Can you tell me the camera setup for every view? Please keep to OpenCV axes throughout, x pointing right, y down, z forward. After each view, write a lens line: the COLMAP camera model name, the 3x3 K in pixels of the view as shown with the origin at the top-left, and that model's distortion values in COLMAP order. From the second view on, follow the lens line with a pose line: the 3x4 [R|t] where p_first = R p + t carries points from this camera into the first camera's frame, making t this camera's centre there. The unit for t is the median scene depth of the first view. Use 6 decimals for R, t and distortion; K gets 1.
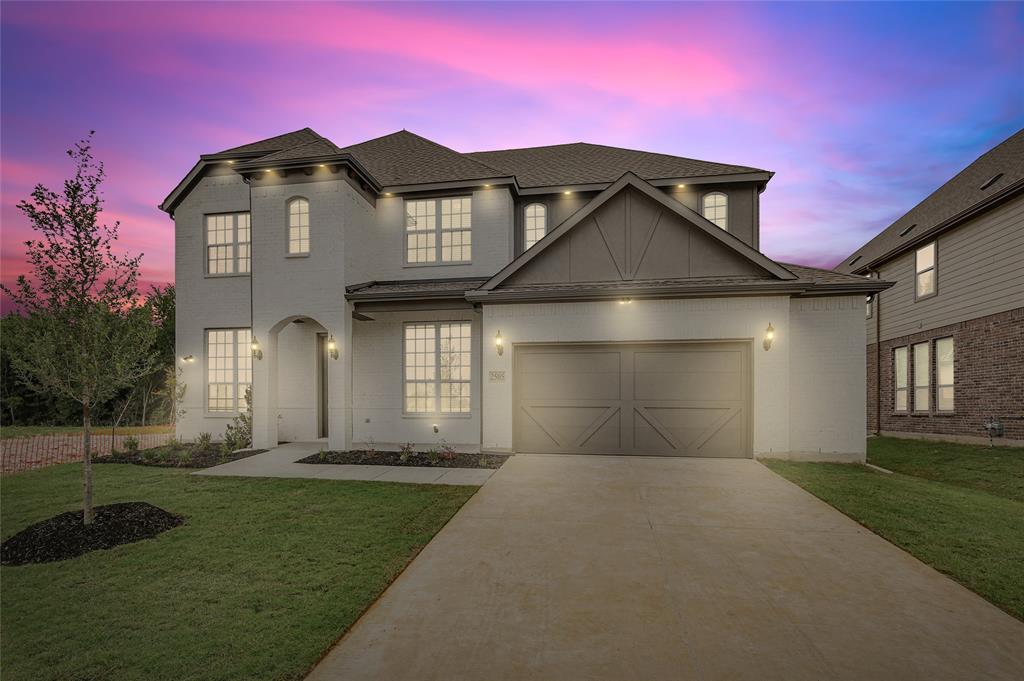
lens RADIAL K [[457.4, 0, 512.1], [0, 457.4, 308.9], [0, 0, 1]] dist [0.003477, 0.000540]
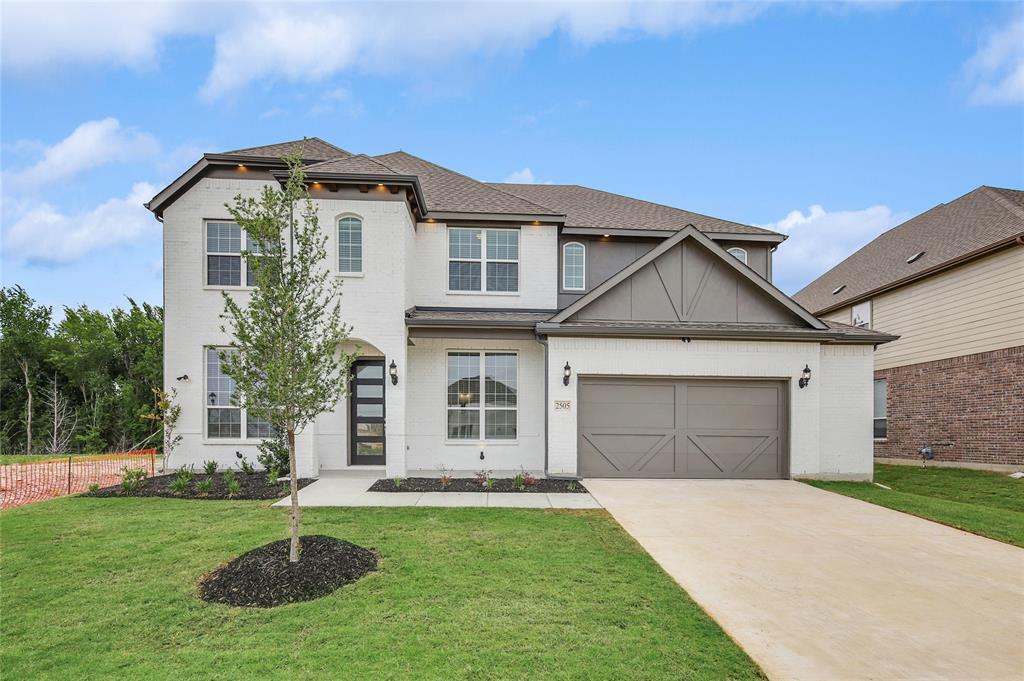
lens RADIAL K [[448.4, 0, 519.8], [0, 448.4, 337.3], [0, 0, 1]] dist [0.004267, 0.000516]
pose [[0.977969, 0.047751, 0.203216, -0.336110], [-0.048003, 0.998840, -0.003691, -0.000685], [-0.203157, -0.006145, 0.979127, 0.008685]]
